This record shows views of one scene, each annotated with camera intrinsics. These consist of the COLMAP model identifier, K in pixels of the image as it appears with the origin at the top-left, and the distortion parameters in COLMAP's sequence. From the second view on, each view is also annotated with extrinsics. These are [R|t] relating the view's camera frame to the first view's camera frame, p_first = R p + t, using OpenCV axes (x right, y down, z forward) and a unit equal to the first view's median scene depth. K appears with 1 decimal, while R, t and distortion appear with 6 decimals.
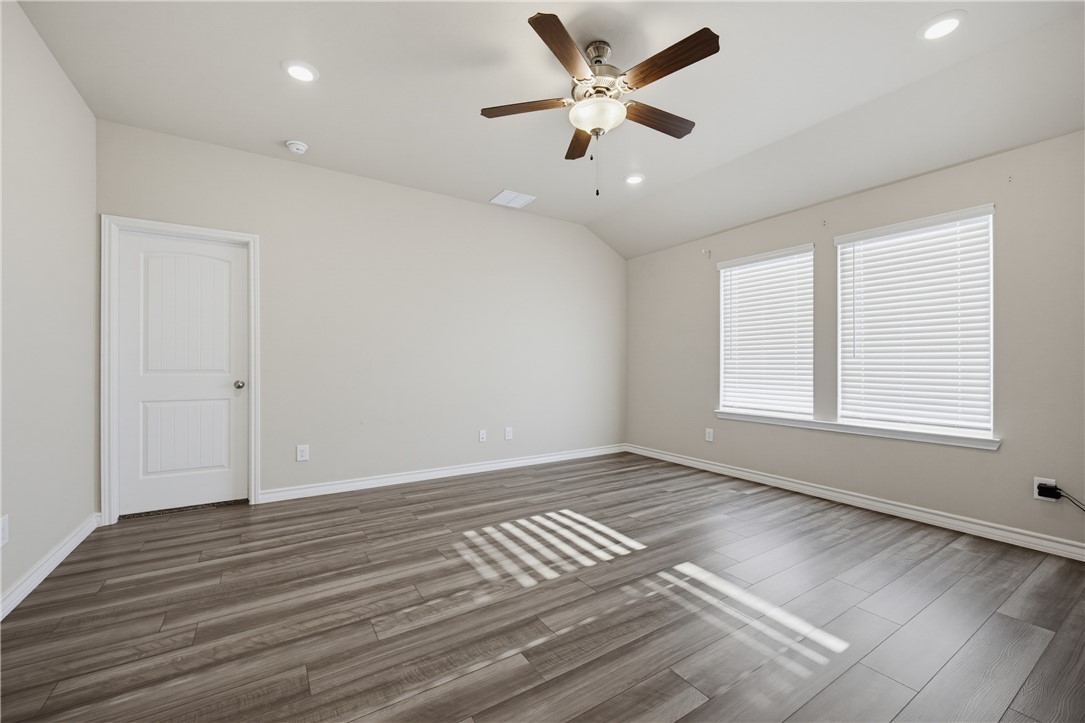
lens RADIAL K [[445.2, 0, 544.4], [0, 445.2, 363.8], [0, 0, 1]] dist [0.000316, -0.000044]
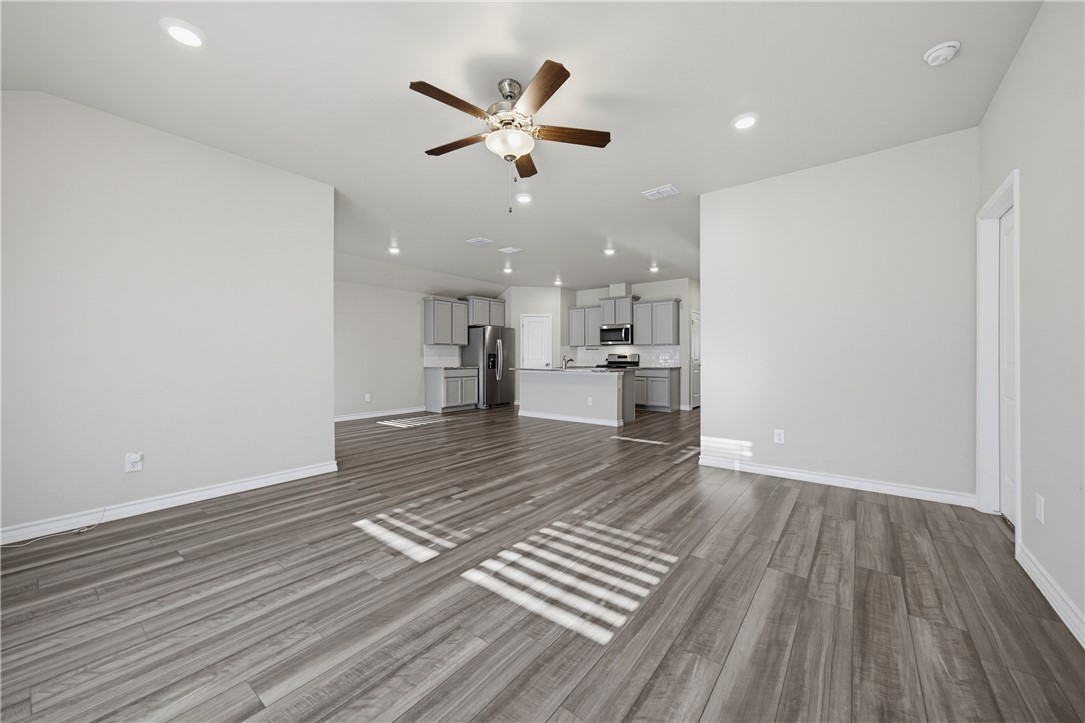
lens RADIAL K [[407.1, 0, 540.2], [0, 407.1, 357.4], [0, 0, 1]] dist [0.001427, 0.000035]
pose [[-0.945246, 0.007783, -0.326266, 0.301748], [0.006337, 0.999965, 0.005495, -0.004141], [0.326297, 0.003126, -0.945262, 1.592149]]
